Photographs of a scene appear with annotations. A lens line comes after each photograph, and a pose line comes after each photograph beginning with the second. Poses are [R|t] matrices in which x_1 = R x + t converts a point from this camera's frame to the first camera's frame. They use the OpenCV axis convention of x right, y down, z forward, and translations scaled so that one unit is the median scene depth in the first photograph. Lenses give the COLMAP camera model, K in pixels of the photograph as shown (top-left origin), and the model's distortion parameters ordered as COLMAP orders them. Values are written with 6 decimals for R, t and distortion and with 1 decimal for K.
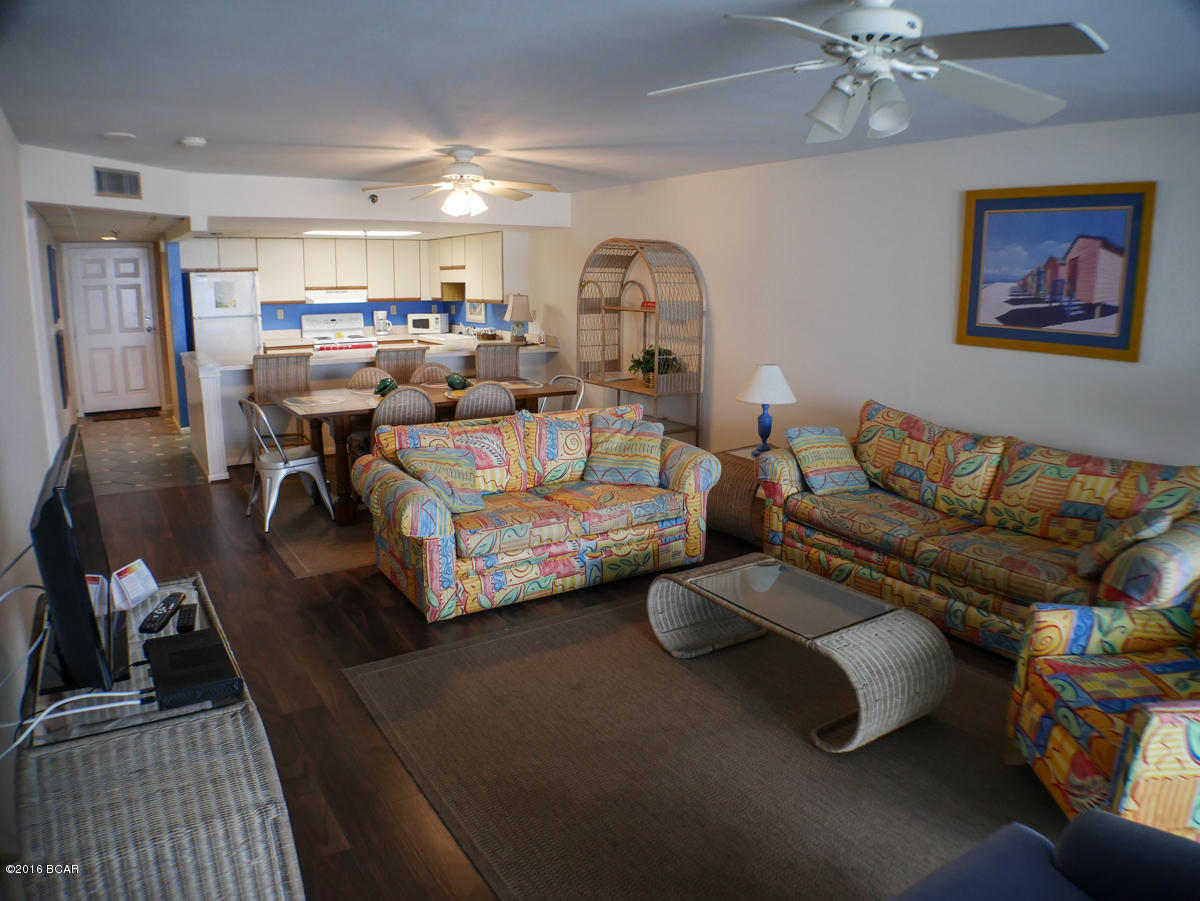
lens RADIAL K [[789.1, 0, 600.0], [0, 789.1, 450.5], [0, 0, 1]] dist [-0.148484, 0.038720]
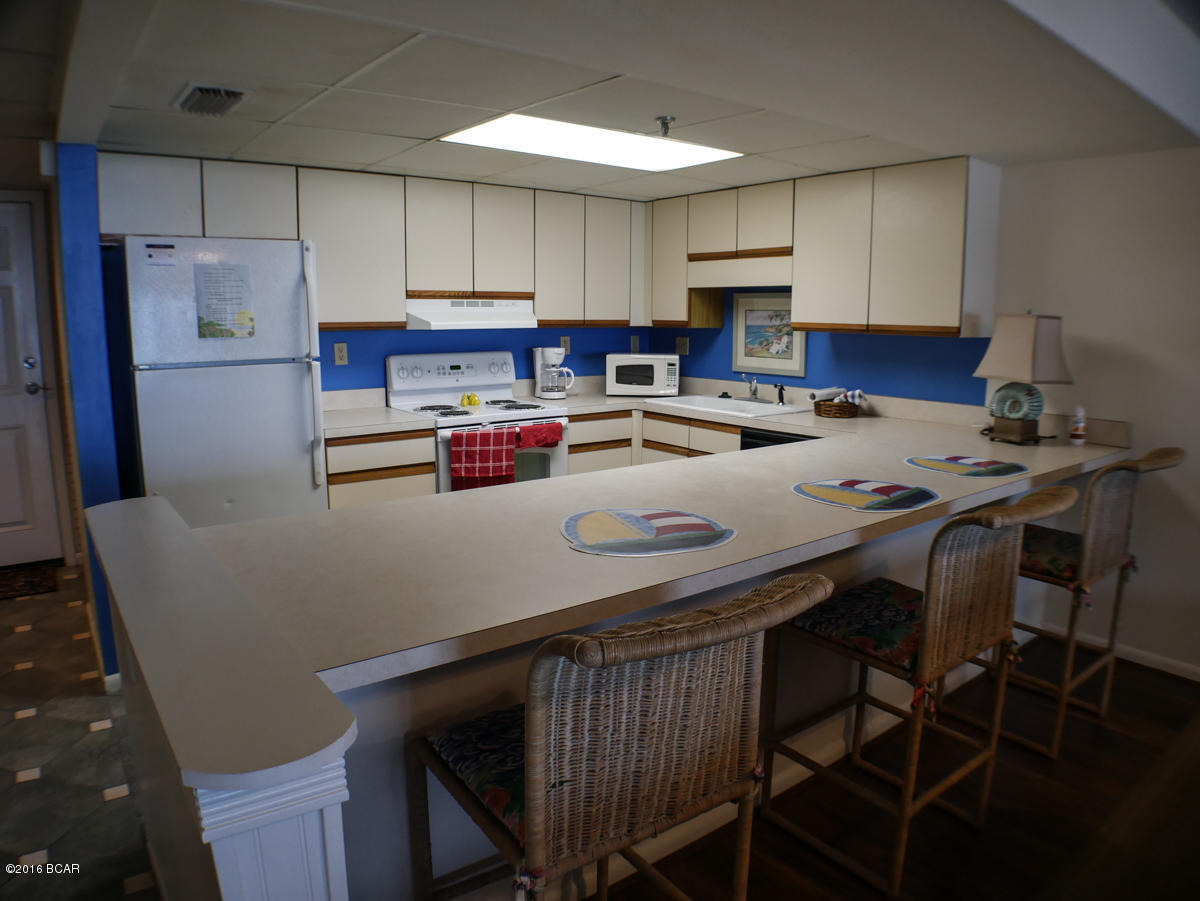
lens RADIAL K [[789.1, 0, 600.0], [0, 789.1, 450.5], [0, 0, 1]] dist [-0.148484, 0.038720]
pose [[0.997800, -0.013874, 0.064830, -0.643943], [0.016498, 0.999058, -0.040126, -0.221956], [-0.064213, 0.041107, 0.997089, 1.194155]]
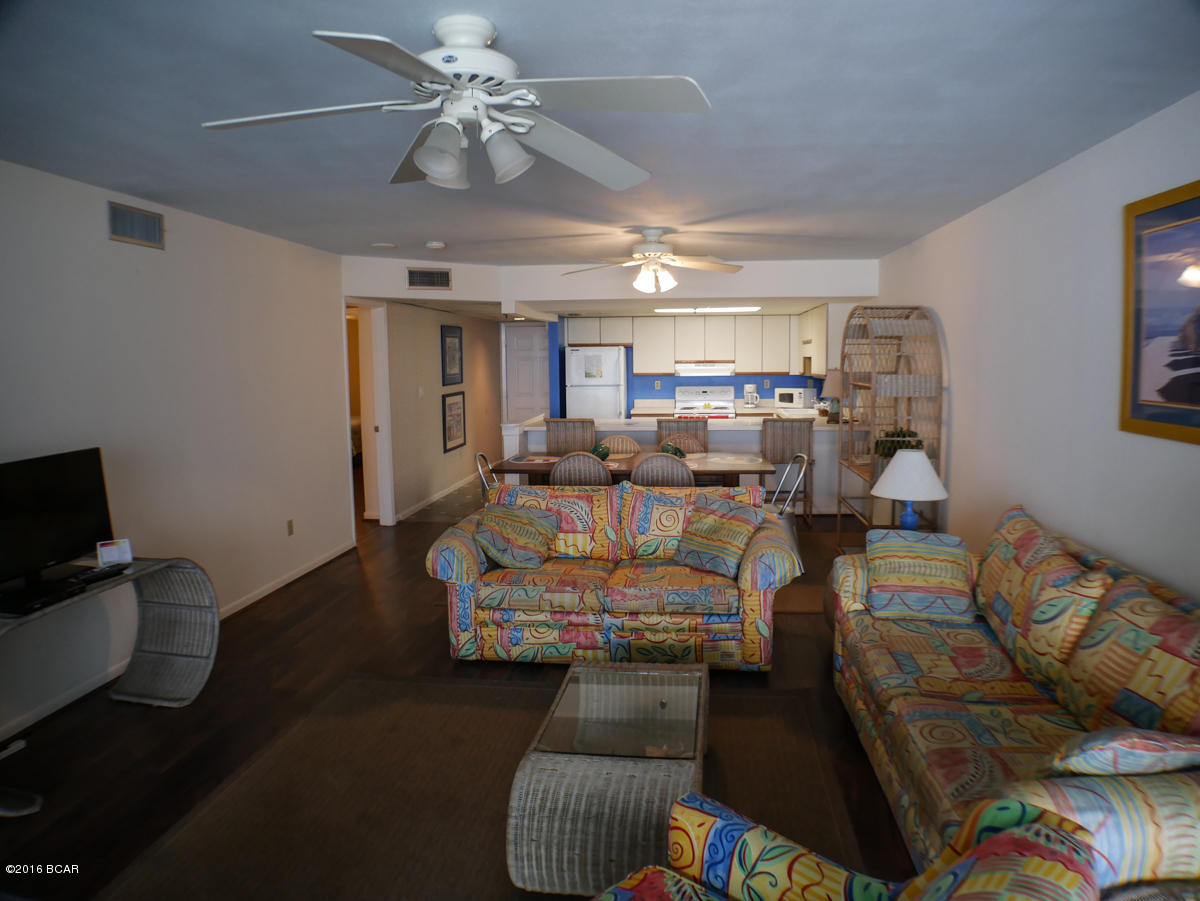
lens RADIAL K [[789.0, 0, 598.7], [0, 789.0, 444.5], [0, 0, 1]] dist [-0.148229, 0.034218]
pose [[0.761983, 0.051494, -0.645547, 0.538957], [-0.118020, 0.991182, -0.060242, -0.033736], [0.636753, 0.122091, 0.761341, 0.211408]]
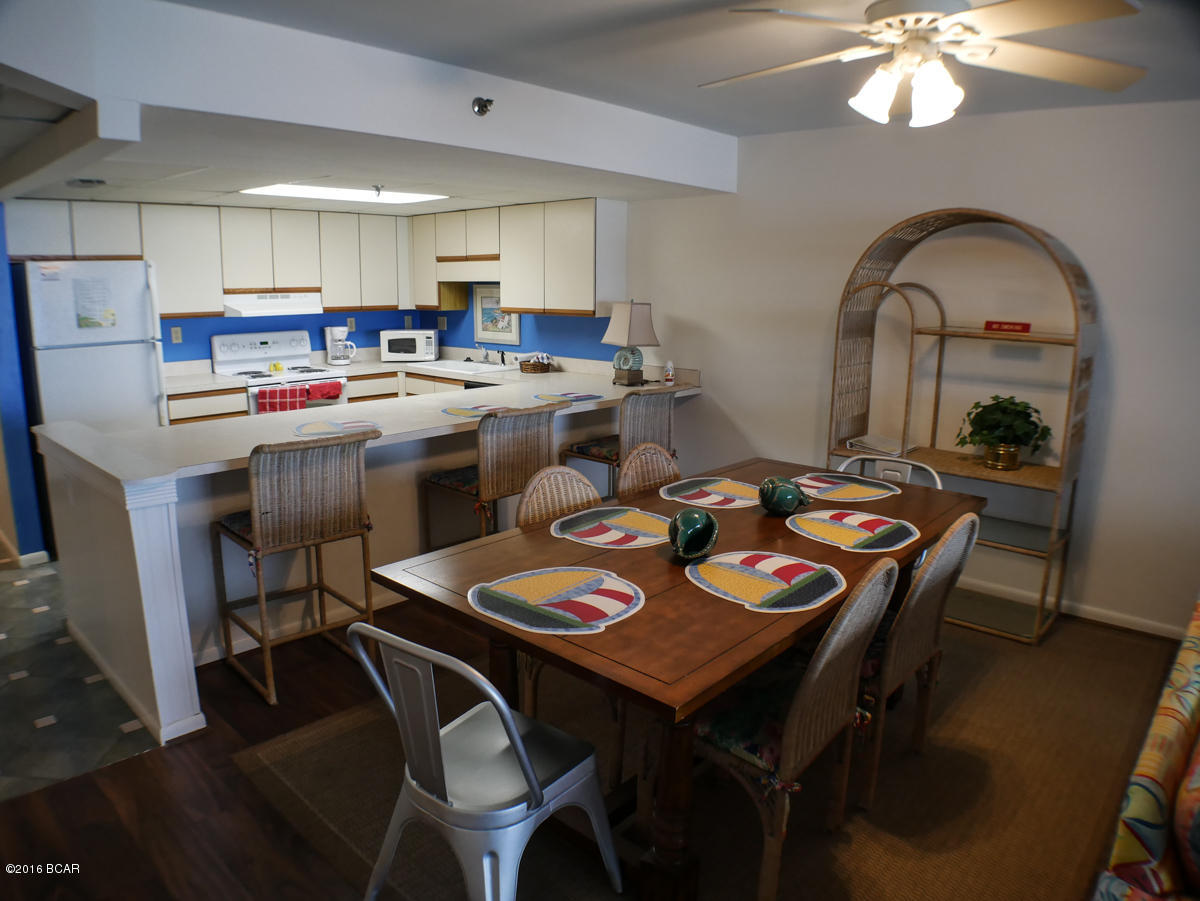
lens RADIAL K [[789.1, 0, 600.0], [0, 789.1, 450.5], [0, 0, 1]] dist [-0.148484, 0.038720]
pose [[0.969564, -0.048411, 0.240003, -0.523756], [0.048681, 0.998803, 0.004806, -0.162814], [-0.239949, 0.007024, 0.970760, 0.769129]]
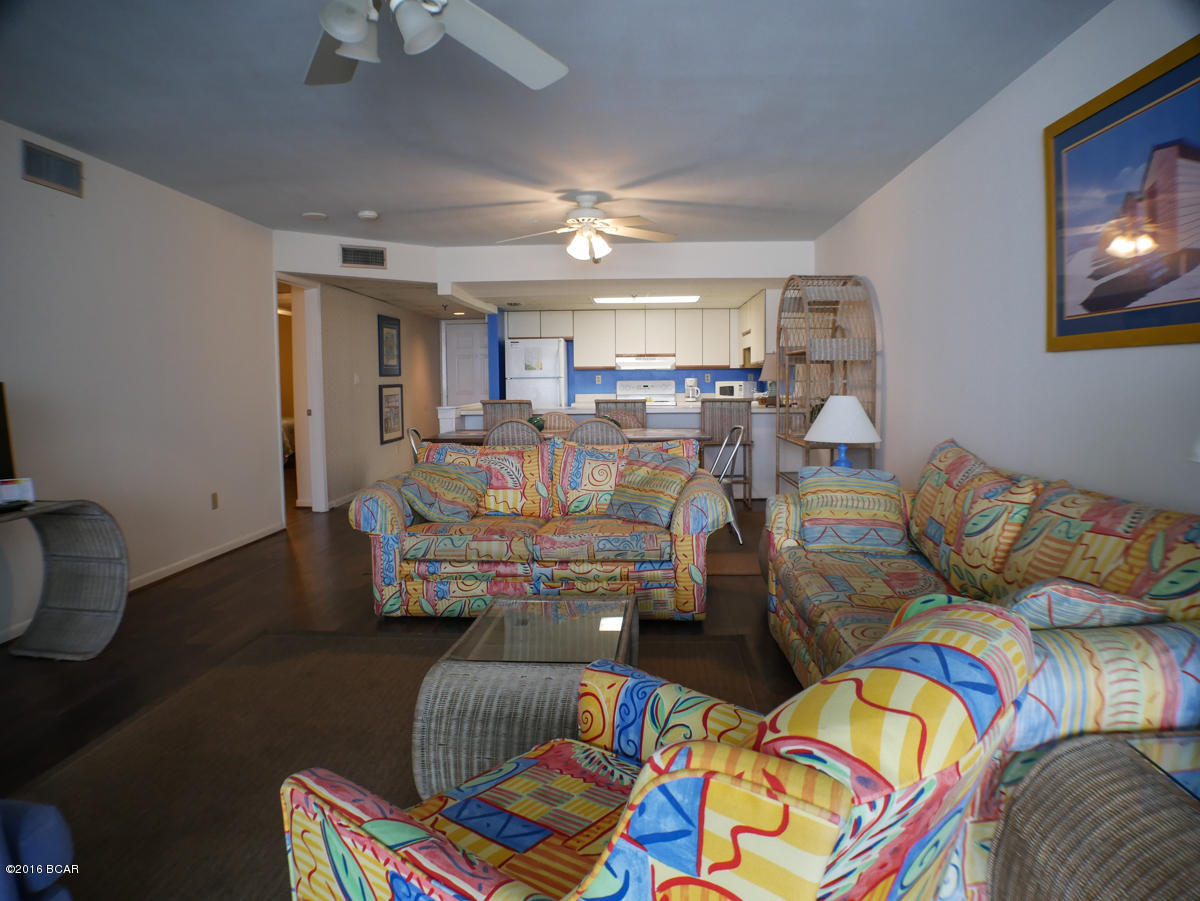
lens RADIAL K [[789.1, 0, 600.0], [0, 789.1, 450.5], [0, 0, 1]] dist [-0.148484, 0.038720]
pose [[0.803918, 0.034123, -0.593761, 0.547306], [-0.108718, 0.989962, -0.090305, 0.049996], [0.584720, 0.137150, 0.799558, 0.251389]]
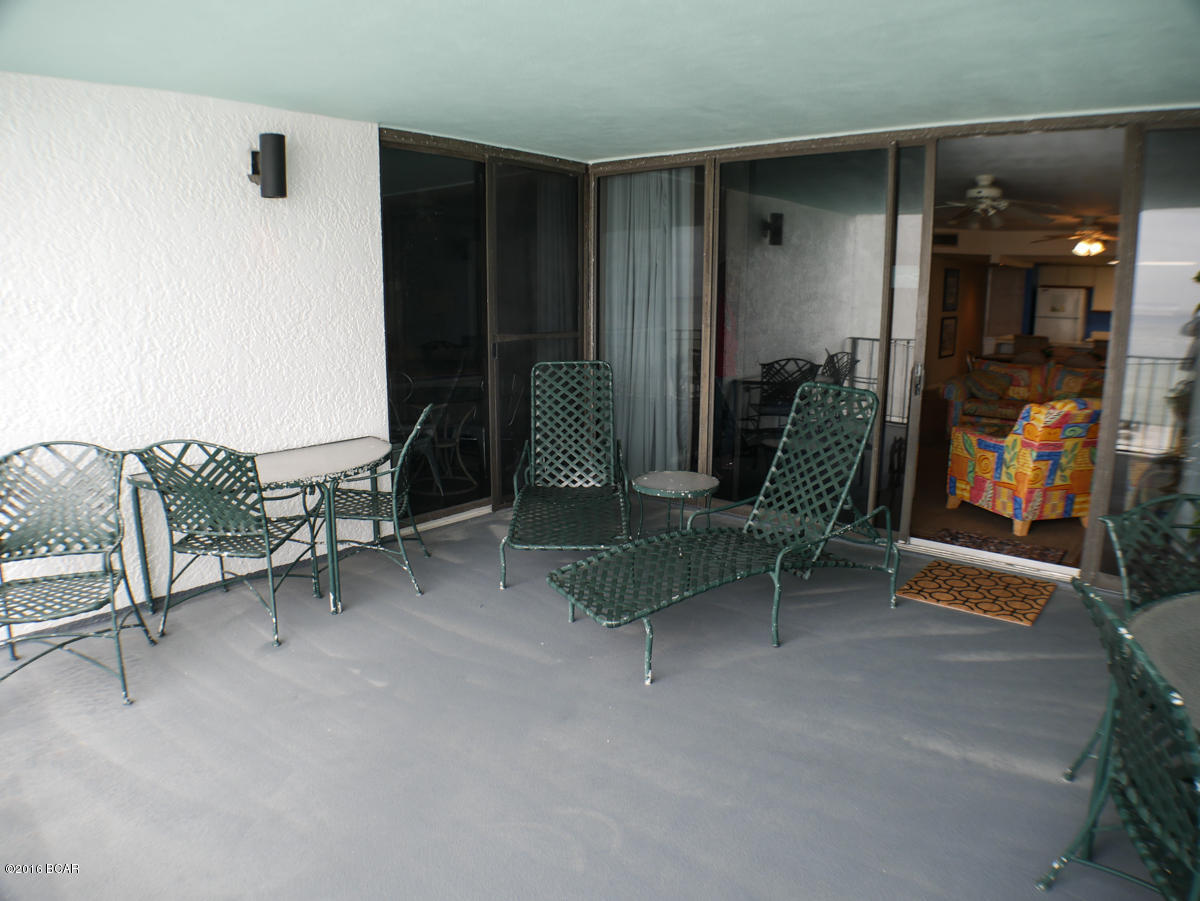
lens RADIAL K [[789.1, 0, 600.0], [0, 789.1, 450.5], [0, 0, 1]] dist [-0.148484, 0.038720]
pose [[0.277673, 0.181216, -0.943429, 1.326280], [-0.204258, 0.970730, 0.126342, 0.147136], [0.938710, 0.157621, 0.306560, -0.499965]]
